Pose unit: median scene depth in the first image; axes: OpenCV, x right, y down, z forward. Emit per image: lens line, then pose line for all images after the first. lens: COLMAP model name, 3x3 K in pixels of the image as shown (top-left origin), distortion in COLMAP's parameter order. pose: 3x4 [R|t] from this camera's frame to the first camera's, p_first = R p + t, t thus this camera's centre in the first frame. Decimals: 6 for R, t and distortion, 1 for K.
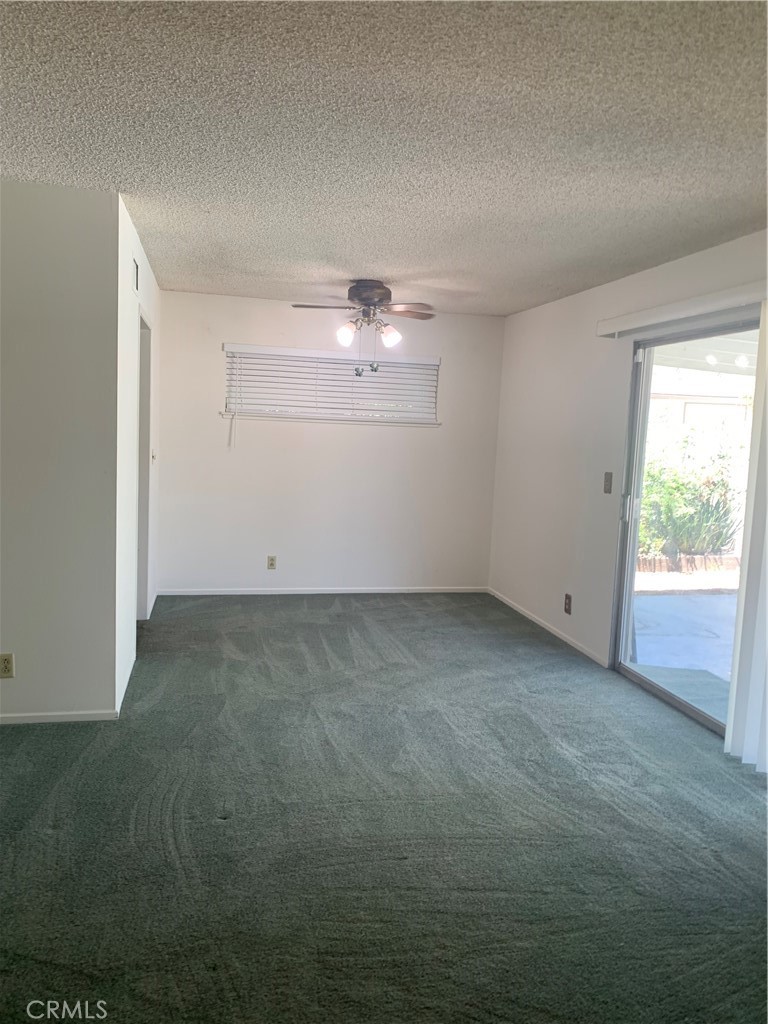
lens RADIAL K [[789.8, 0, 387.6], [0, 789.8, 507.9], [0, 0, 1]] dist [0.013530, -0.023114]
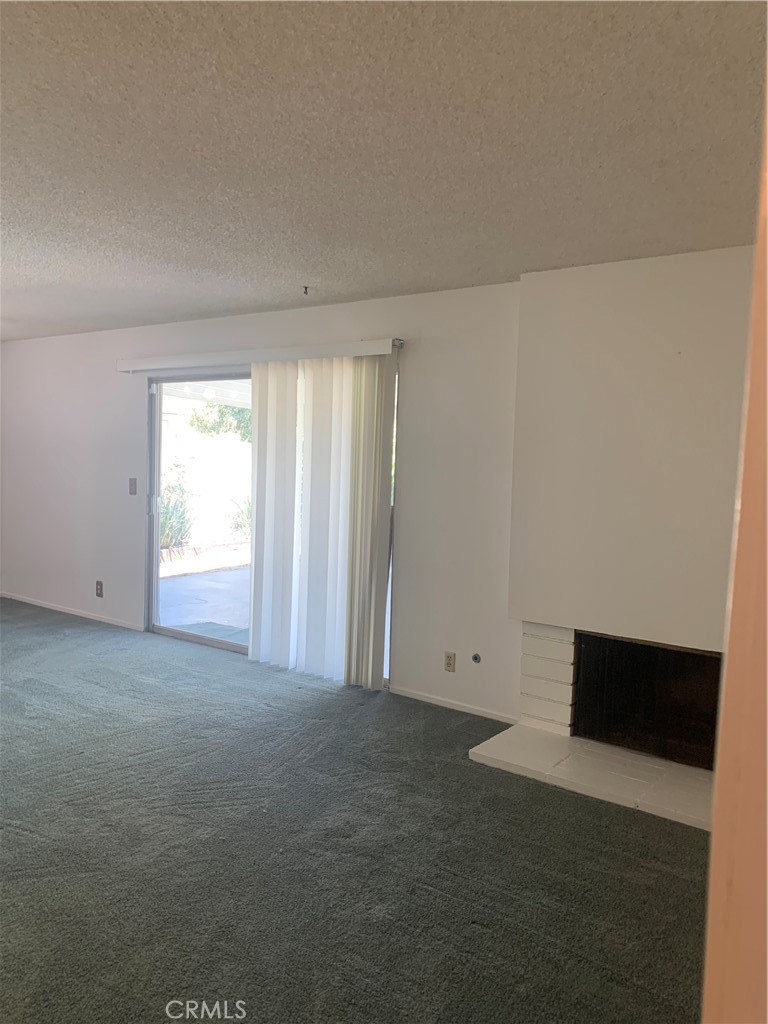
lens RADIAL K [[789.8, 0, 382.6], [0, 789.8, 512.5], [0, 0, 1]] dist [0.013530, -0.023114]
pose [[0.758798, -0.069482, 0.647610, -0.320796], [0.075906, 0.996952, 0.018024, 0.023102], [-0.646888, 0.035481, 0.761759, -0.304245]]
